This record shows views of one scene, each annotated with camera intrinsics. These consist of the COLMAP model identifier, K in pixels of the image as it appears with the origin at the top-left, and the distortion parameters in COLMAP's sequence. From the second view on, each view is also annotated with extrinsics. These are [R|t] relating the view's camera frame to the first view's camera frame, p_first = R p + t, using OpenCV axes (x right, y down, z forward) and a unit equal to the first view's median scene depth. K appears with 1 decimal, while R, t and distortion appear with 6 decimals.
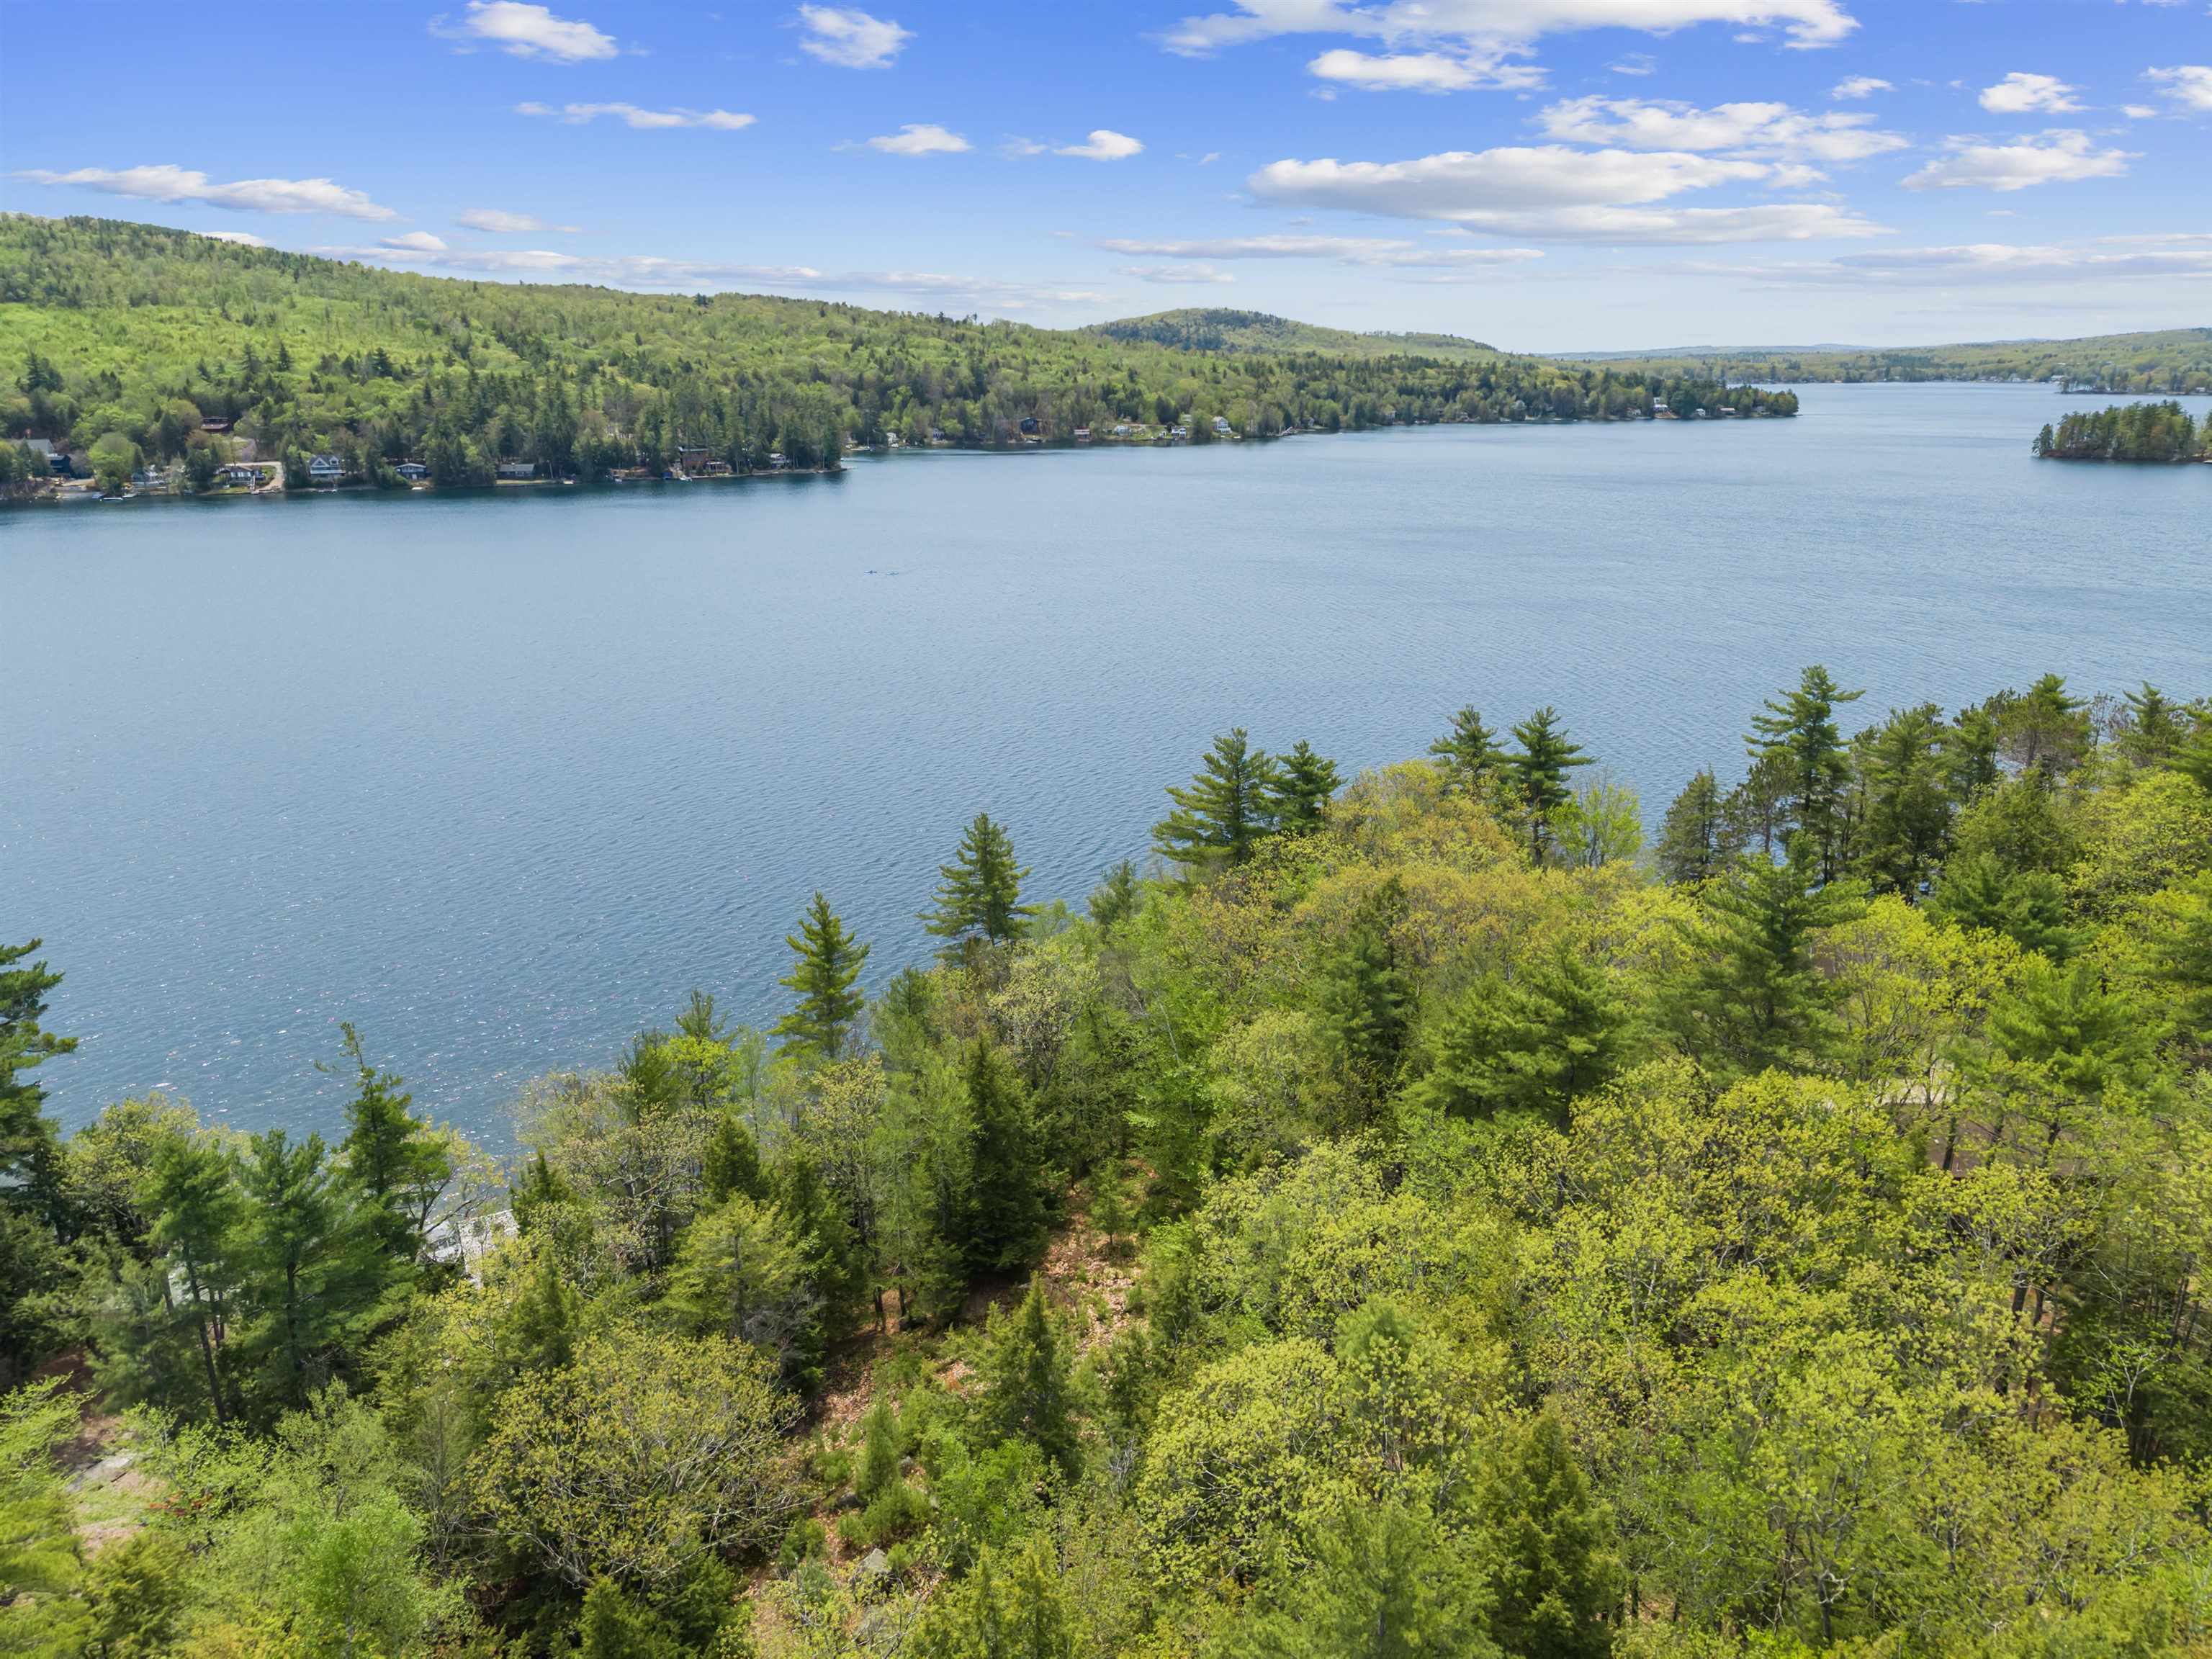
lens RADIAL K [[1480.1, 0, 1103.5], [0, 1480.1, 835.1], [0, 0, 1]] dist [0.008870, -0.004374]
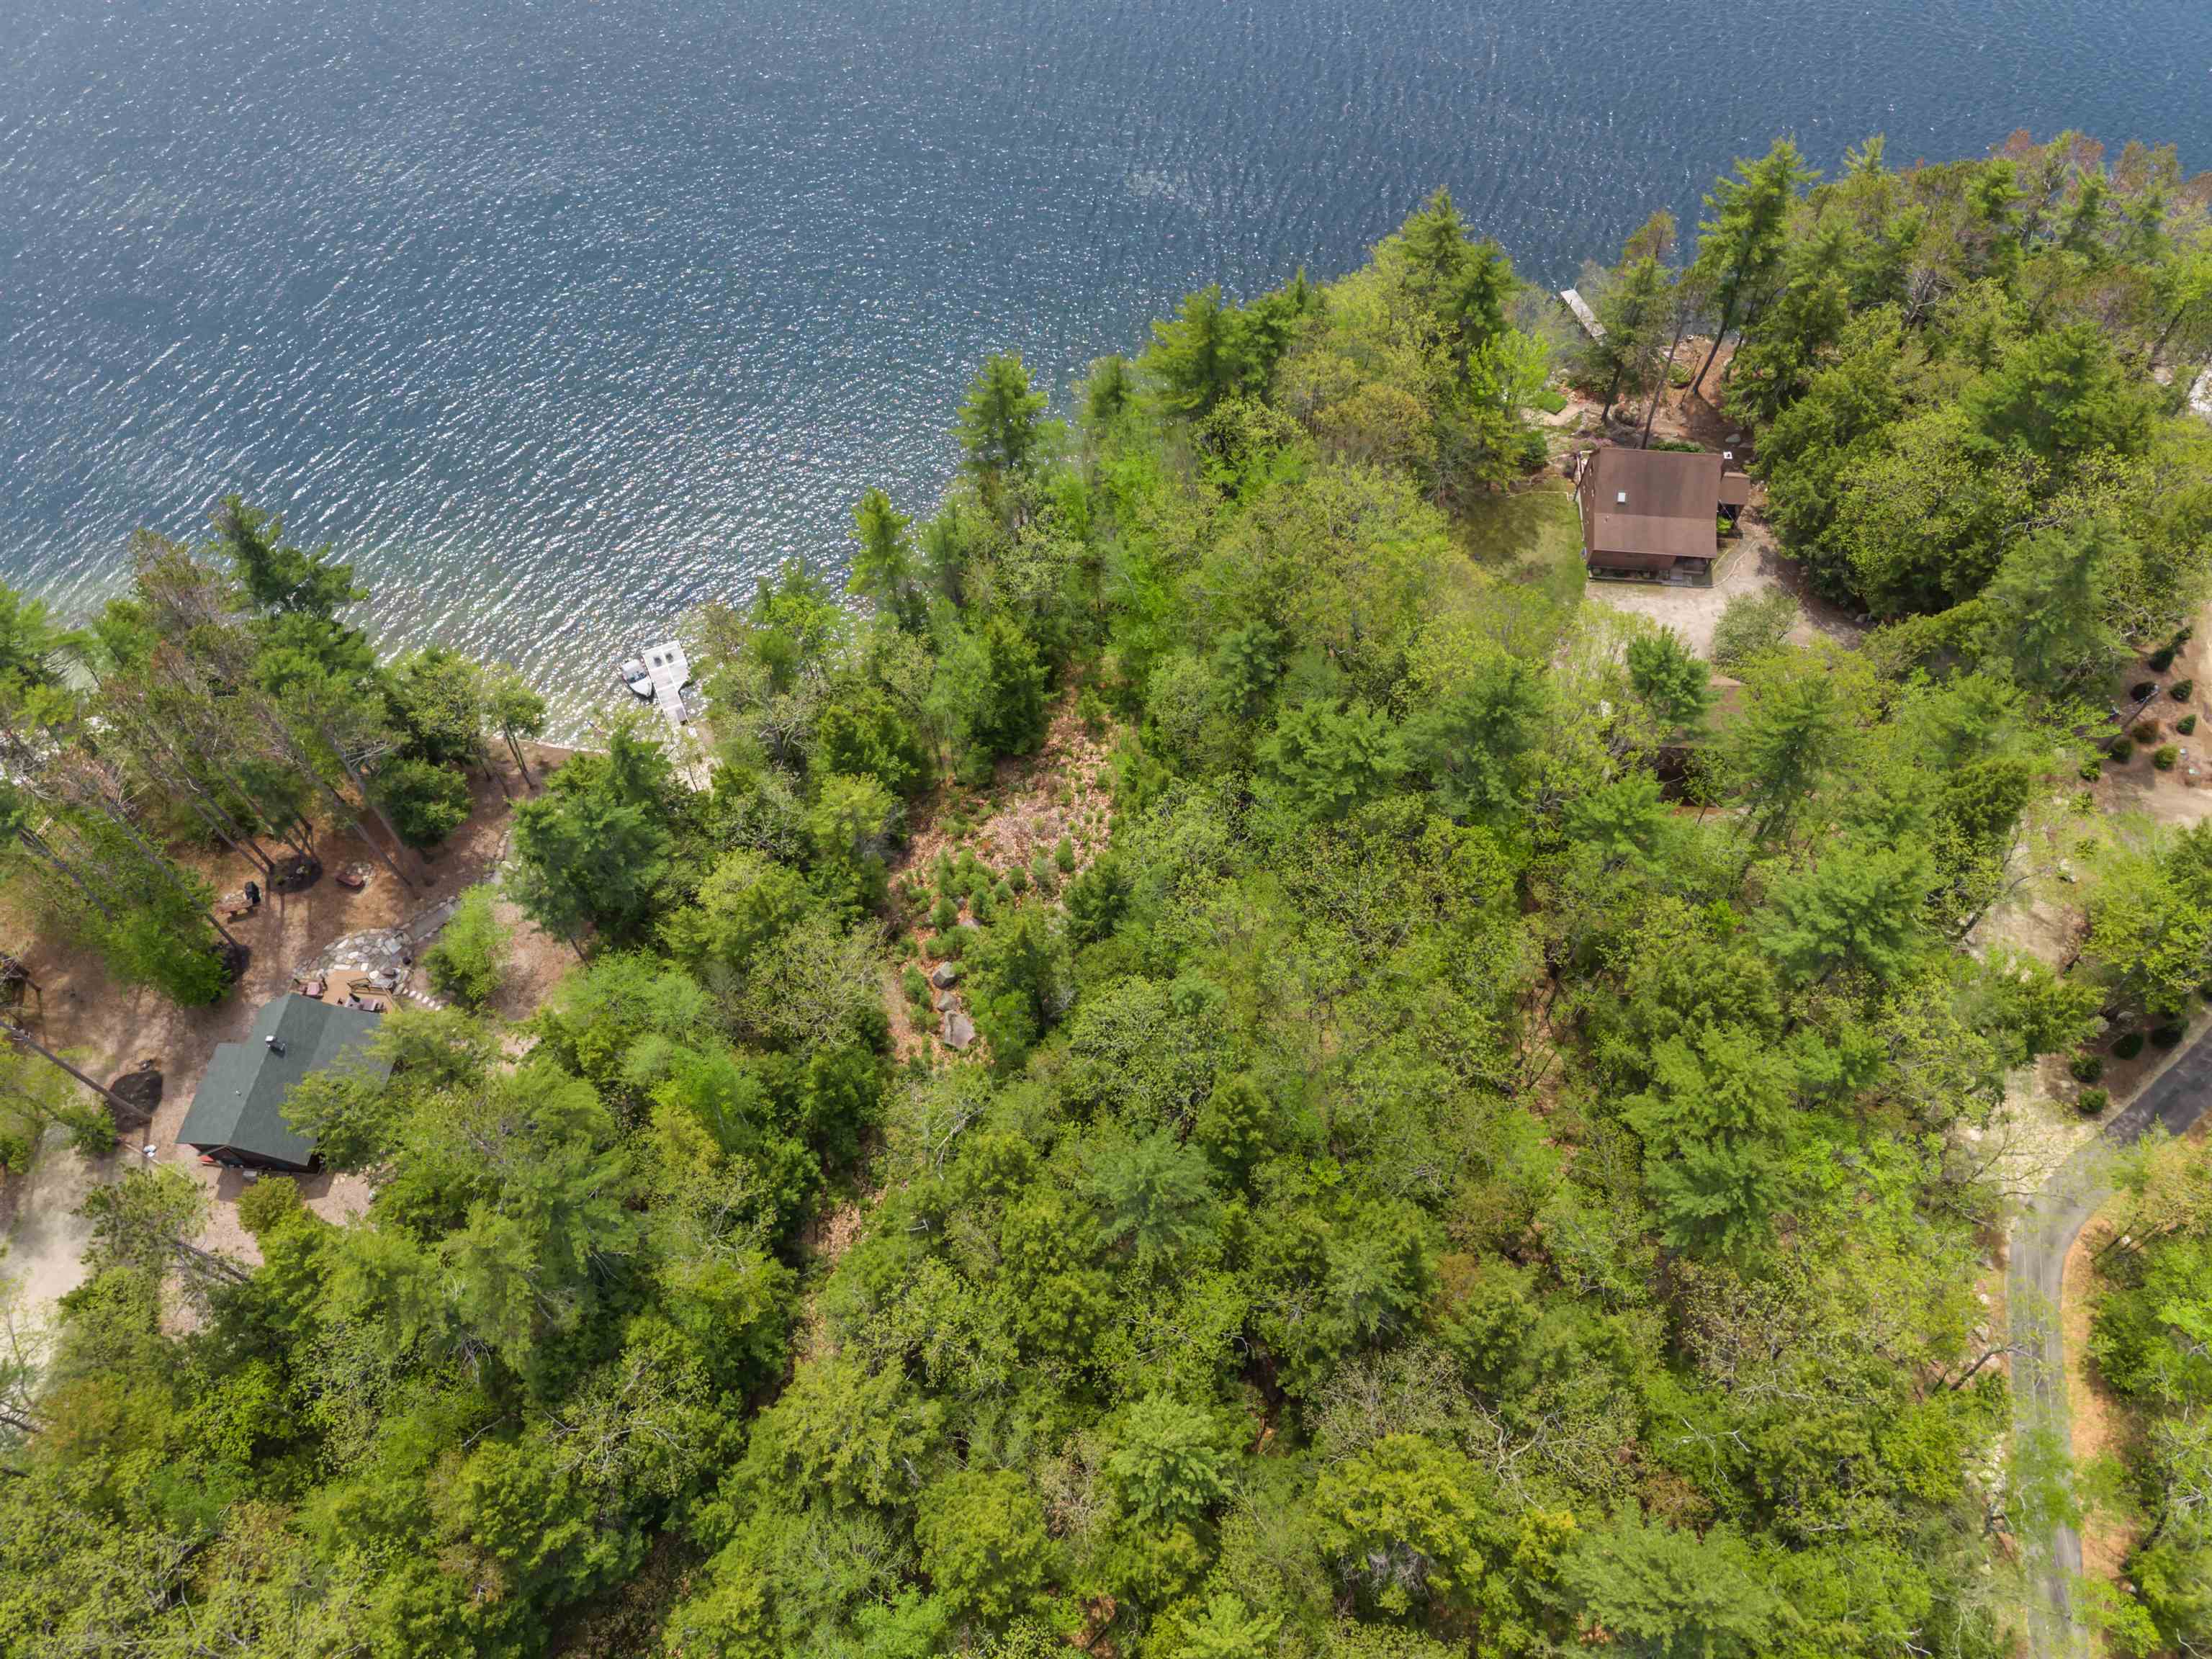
lens RADIAL K [[1479.4, 0, 1107.2], [0, 1479.4, 839.4], [0, 0, 1]] dist [0.037447, -0.040786]
pose [[0.999048, 0.036082, -0.024512, 0.006950], [-0.011455, 0.759229, 0.650723, -0.067185], [0.042090, -0.649823, 0.758920, -0.023169]]
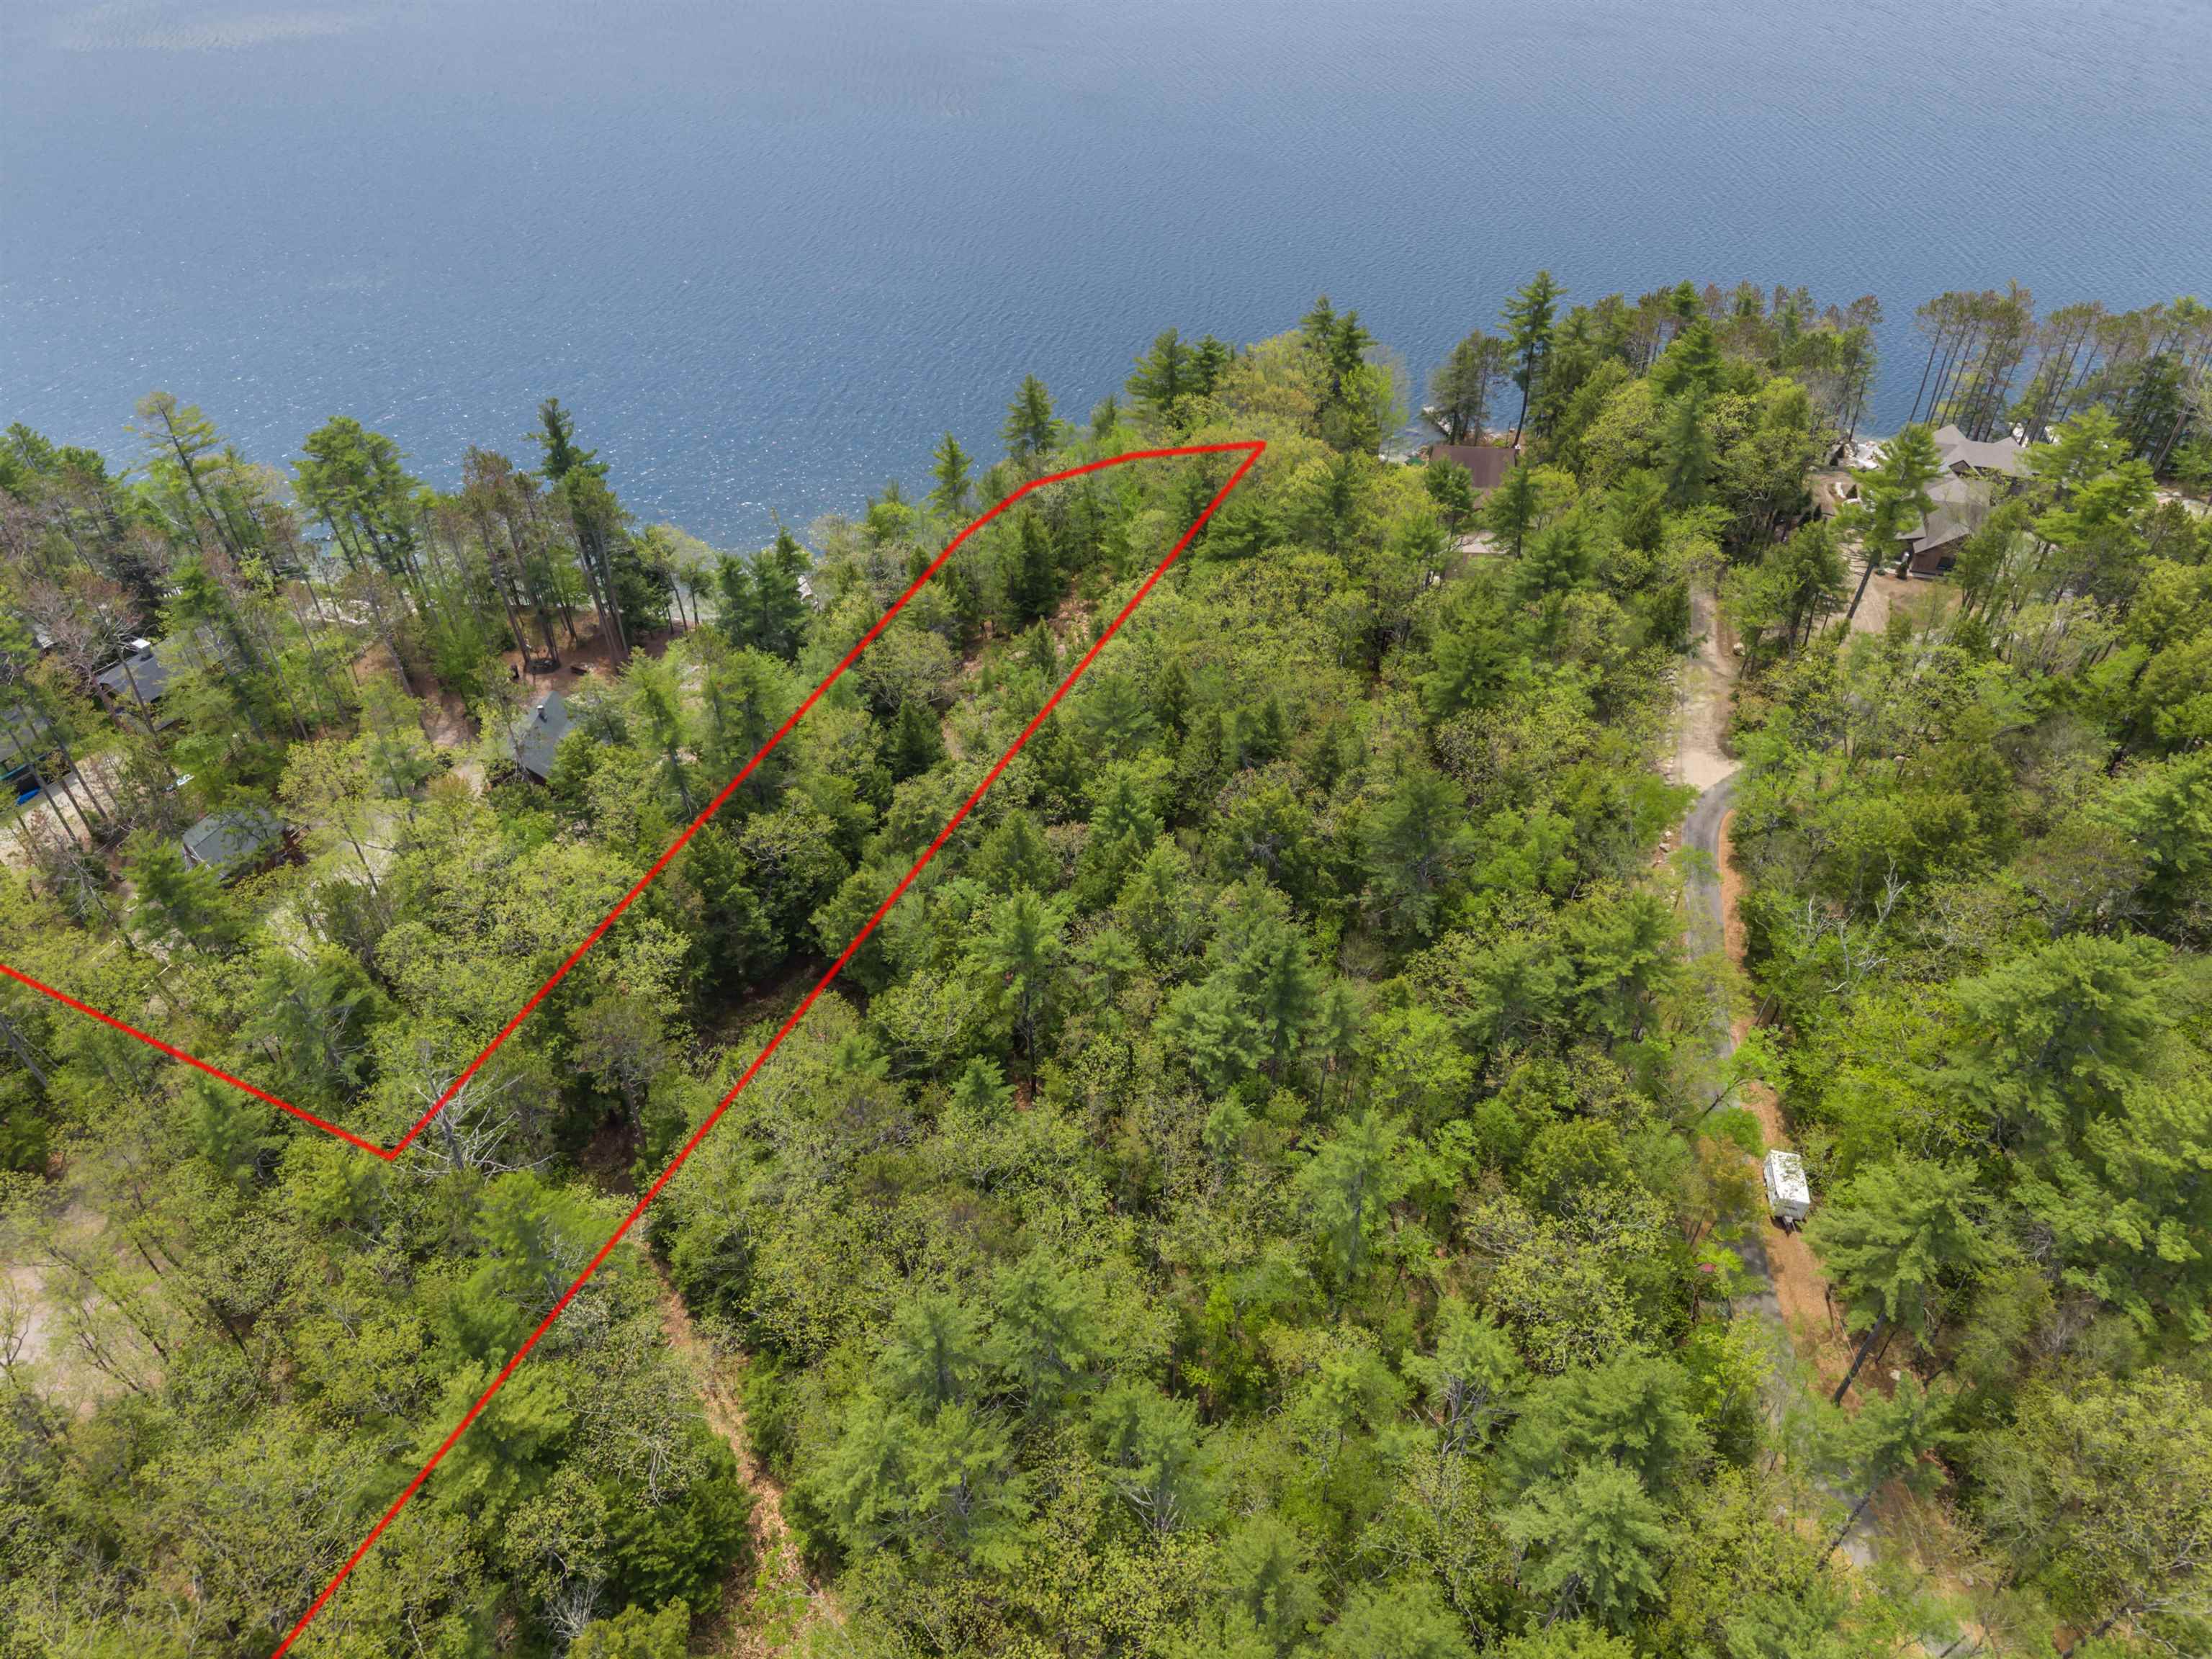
lens RADIAL K [[1480.1, 0, 1103.5], [0, 1480.1, 835.1], [0, 0, 1]] dist [0.008870, -0.004374]
pose [[0.998202, 0.043174, -0.041572, 0.014532], [-0.021643, 0.906467, 0.421722, -0.036529], [0.055891, -0.420064, 0.905772, -0.121287]]
